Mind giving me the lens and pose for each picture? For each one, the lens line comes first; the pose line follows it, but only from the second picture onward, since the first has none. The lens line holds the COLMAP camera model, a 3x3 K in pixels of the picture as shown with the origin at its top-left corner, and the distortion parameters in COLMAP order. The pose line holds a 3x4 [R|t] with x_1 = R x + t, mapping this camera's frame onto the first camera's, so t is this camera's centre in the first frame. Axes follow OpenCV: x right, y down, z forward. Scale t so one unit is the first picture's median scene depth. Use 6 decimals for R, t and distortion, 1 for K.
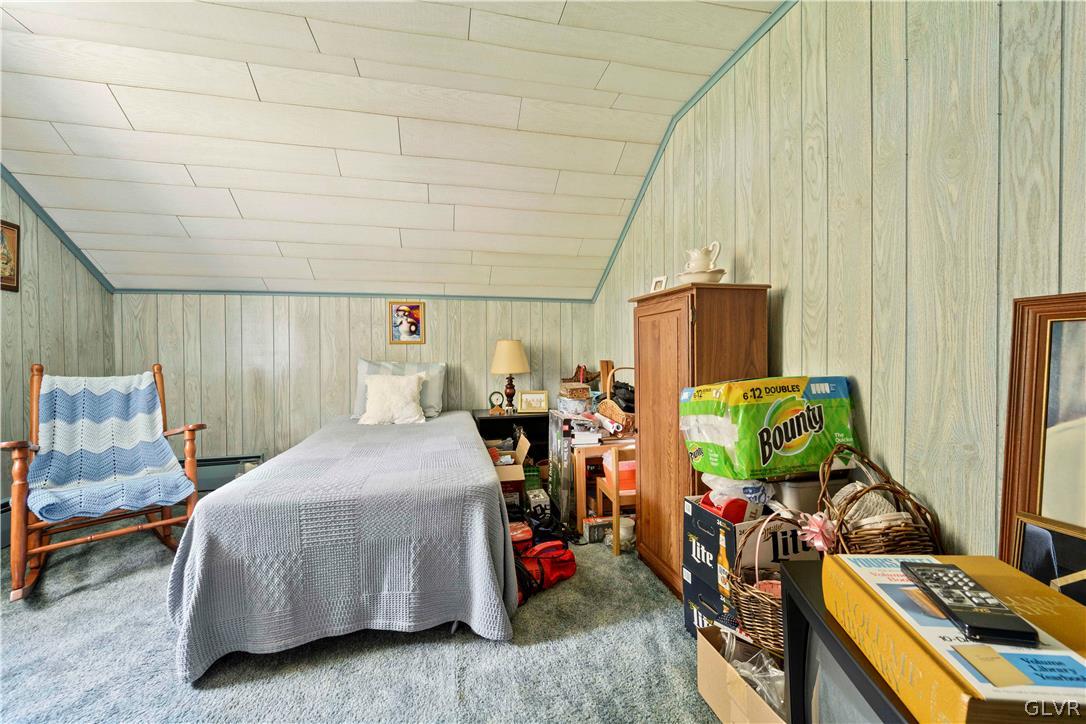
lens RADIAL K [[430.5, 0, 544.0], [0, 430.5, 353.5], [0, 0, 1]] dist [-0.002632, 0.000496]
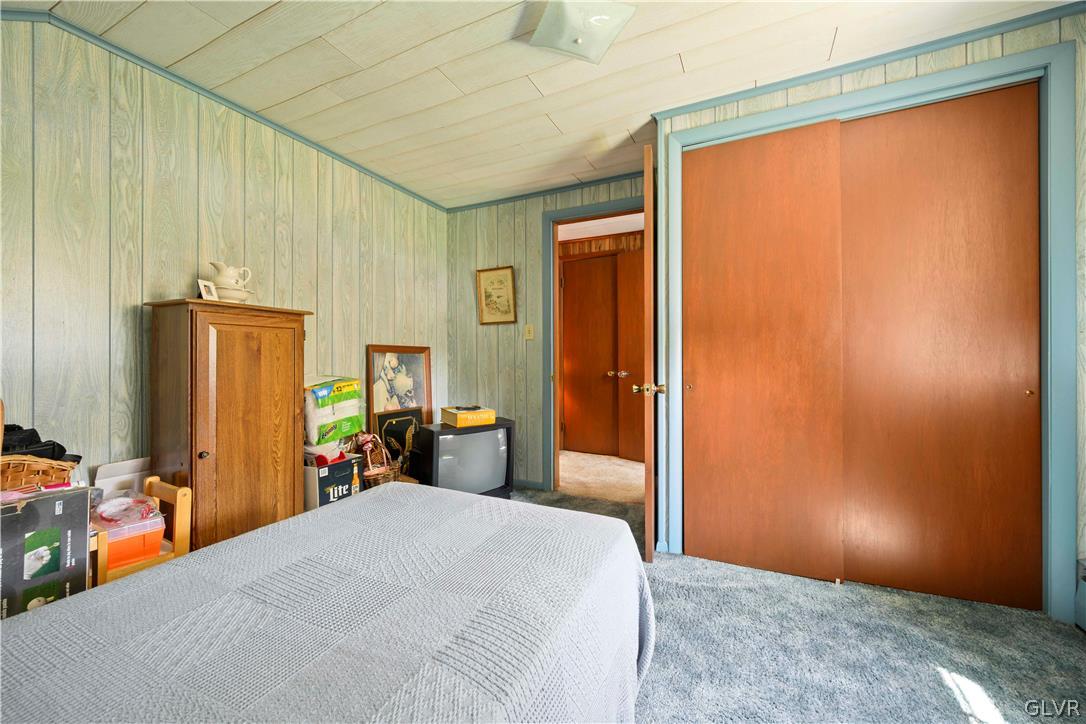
lens RADIAL K [[430.5, 0, 543.8], [0, 430.5, 362.9], [0, 0, 1]] dist [-0.002632, 0.000496]
pose [[-0.769394, 0.003052, 0.638767, -1.195289], [0.008742, 0.999945, 0.005751, -0.003736], [-0.638715, 0.010008, -0.769378, 1.711389]]
